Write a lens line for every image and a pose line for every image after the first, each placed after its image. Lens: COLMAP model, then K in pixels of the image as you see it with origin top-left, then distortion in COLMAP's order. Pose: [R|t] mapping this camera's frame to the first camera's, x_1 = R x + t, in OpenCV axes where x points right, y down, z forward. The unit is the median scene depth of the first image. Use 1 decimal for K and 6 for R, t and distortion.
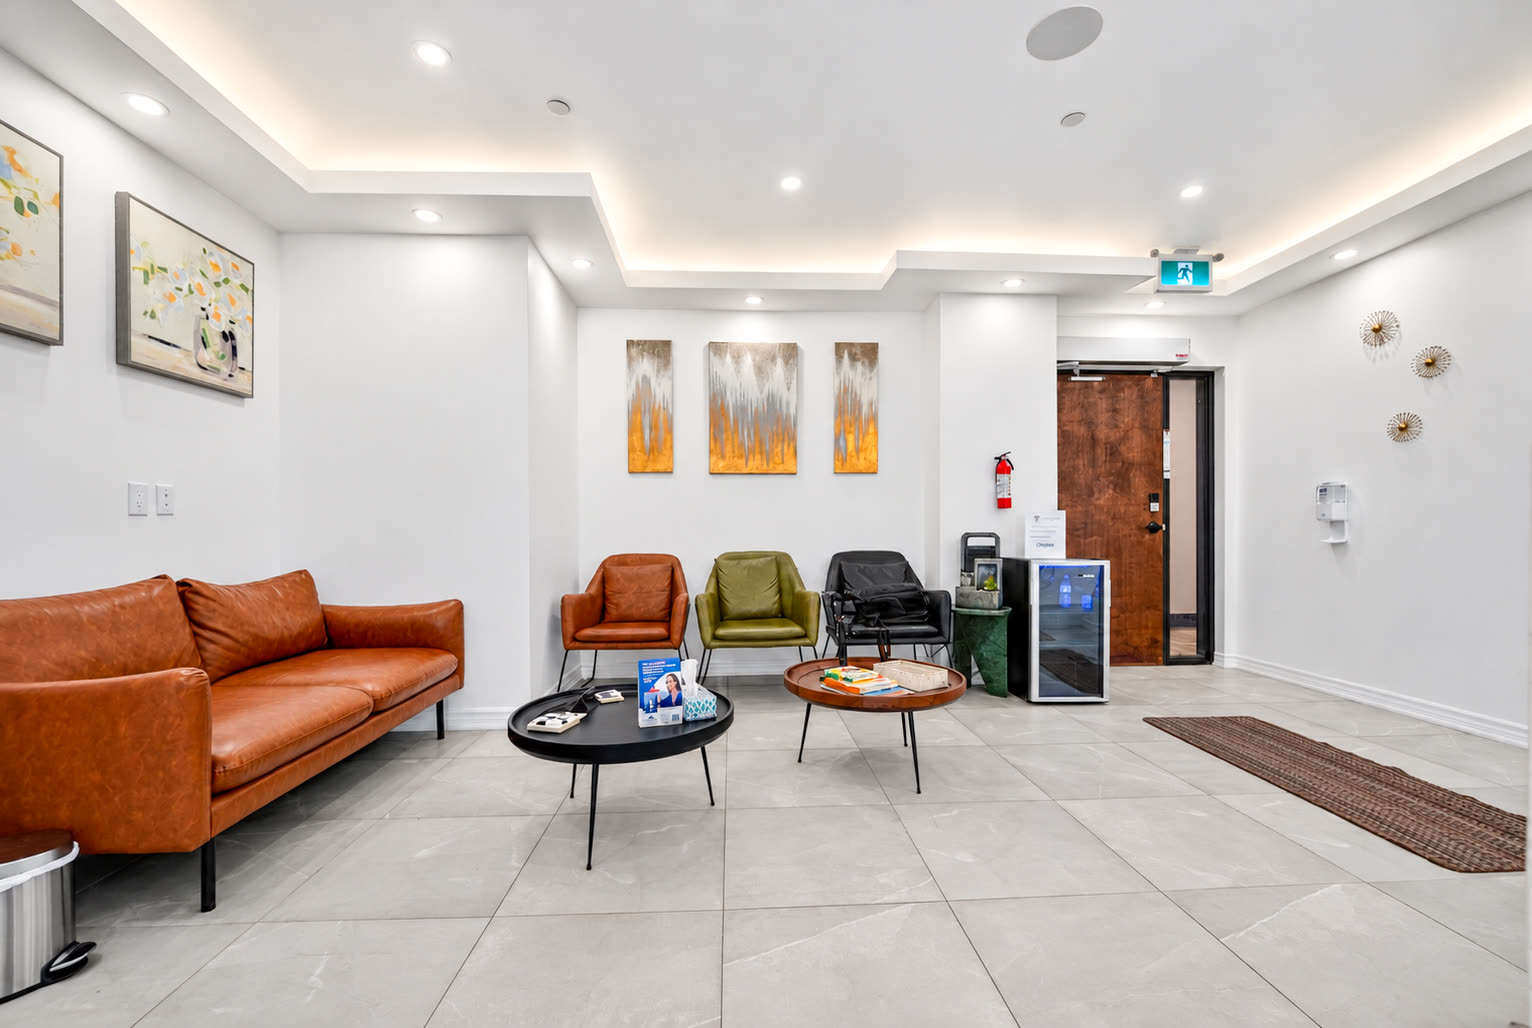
lens RADIAL K [[636.7, 0, 737.9], [0, 636.7, 534.7], [0, 0, 1]] dist [-0.000847, -0.001826]
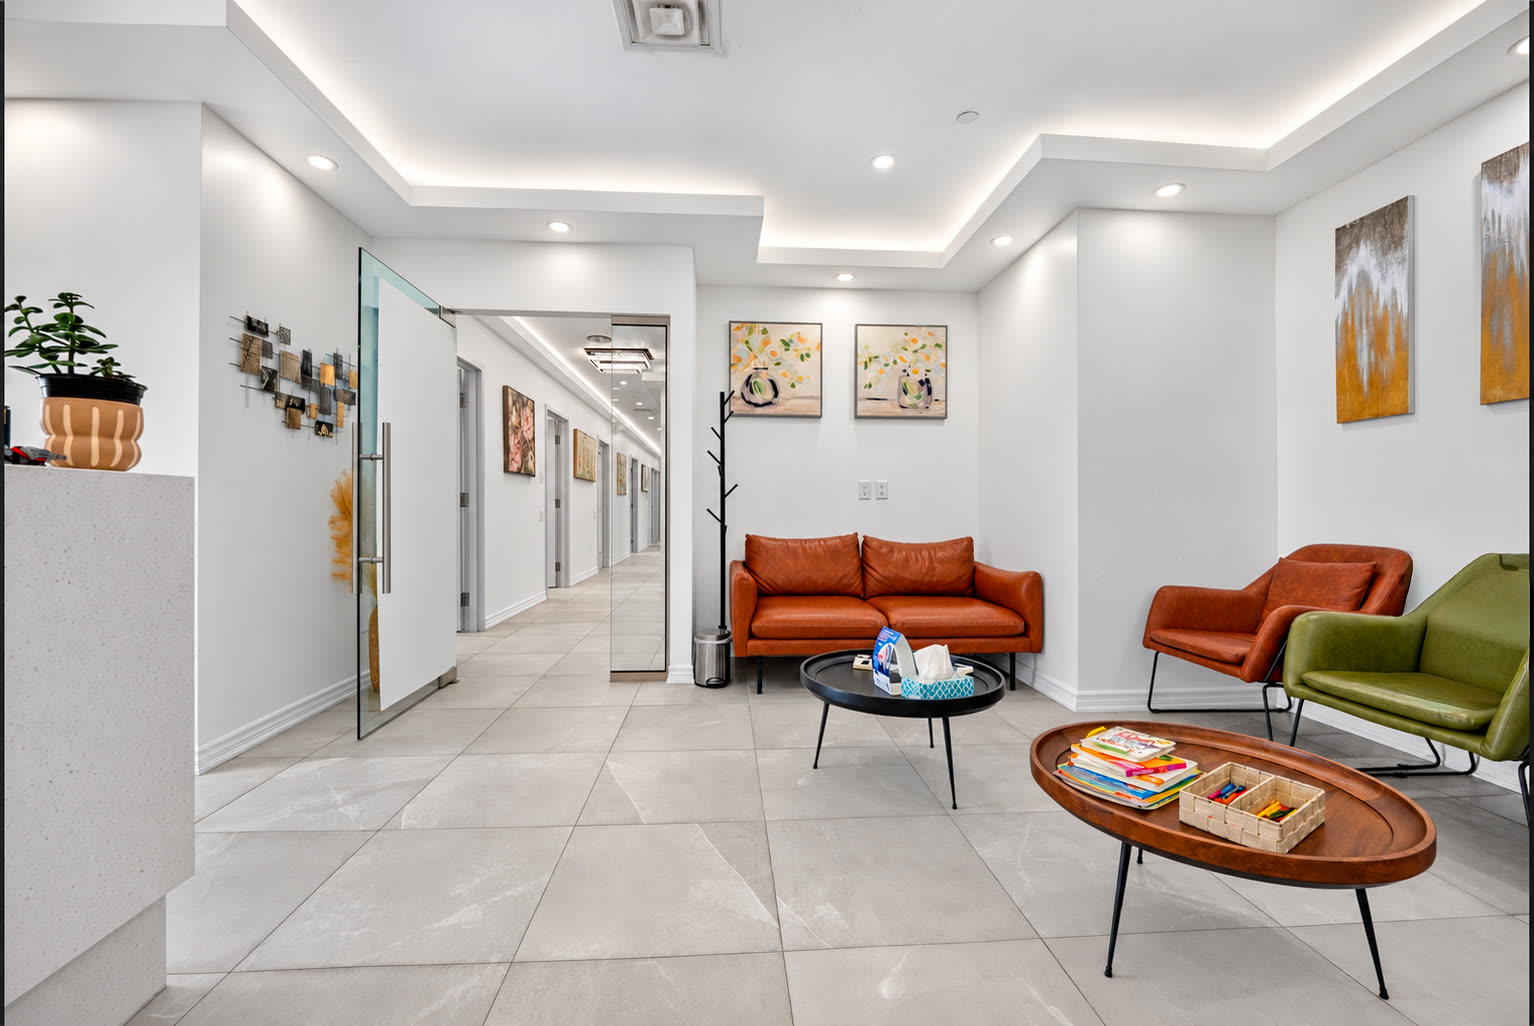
lens RADIAL K [[637.6, 0, 779.2], [0, 637.6, 508.2], [0, 0, 1]] dist [-0.000847, -0.001826]
pose [[0.036155, 0.004240, -0.999337, 0.745936], [-0.012924, 0.999909, 0.003774, -0.008155], [0.999263, 0.012779, 0.036206, 0.609649]]
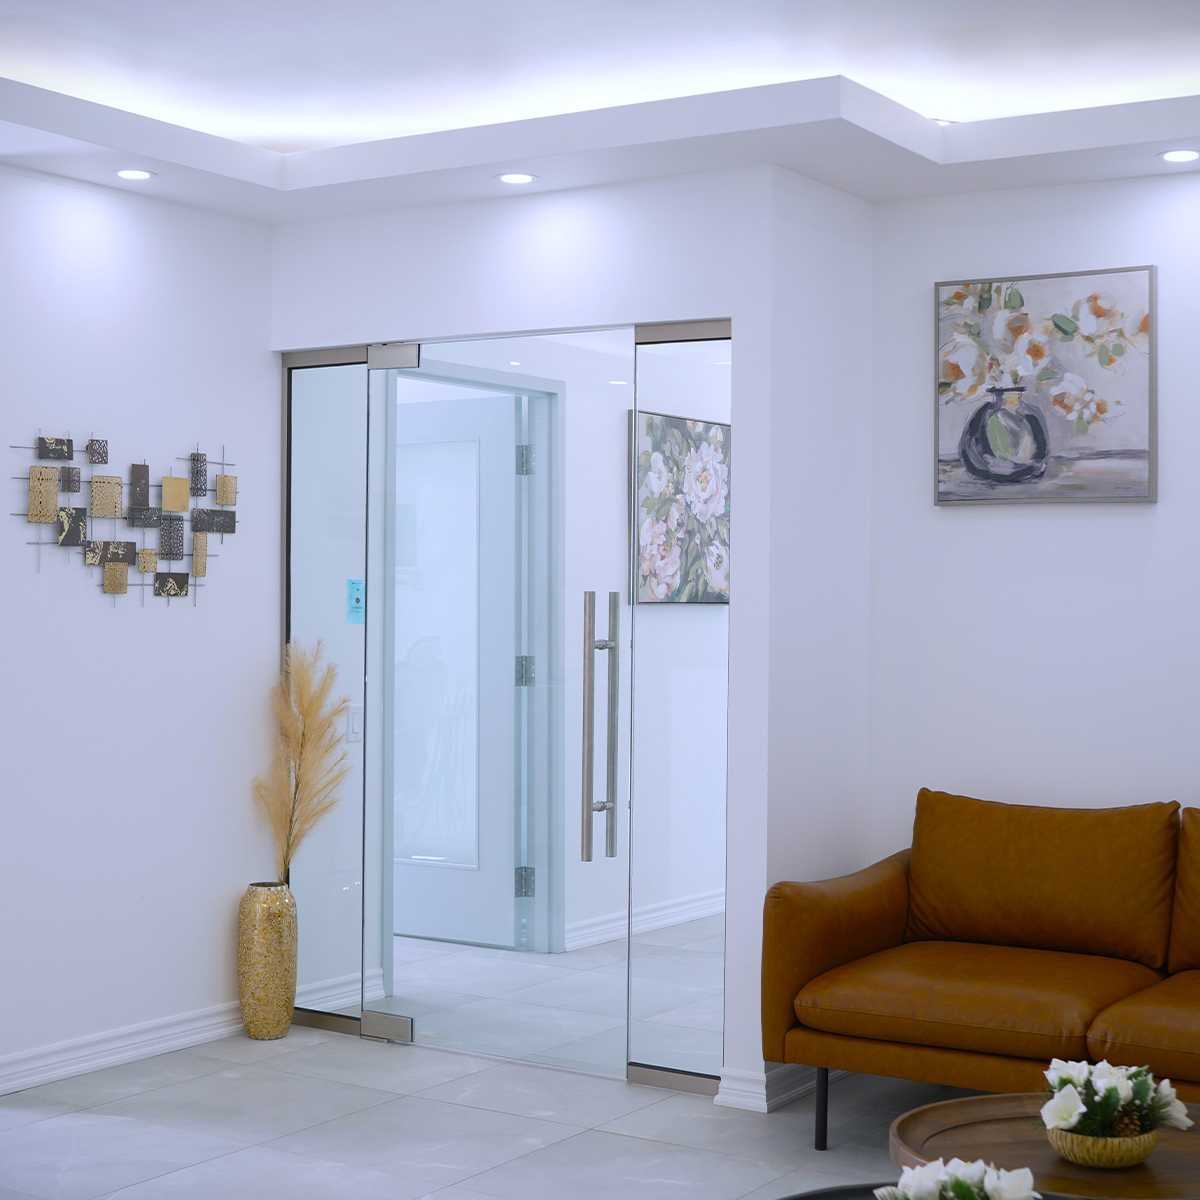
lens RADIAL K [[1976.9, 0, 549.4], [0, 1976.9, 616.1], [0, 0, 1]] dist [-0.058648, 0.000000]
pose [[-0.567246, 0.005183, -0.823532, 1.086626], [-0.013083, 0.999797, 0.015304, -0.139006], [0.823445, 0.019456, -0.567063, 1.367732]]
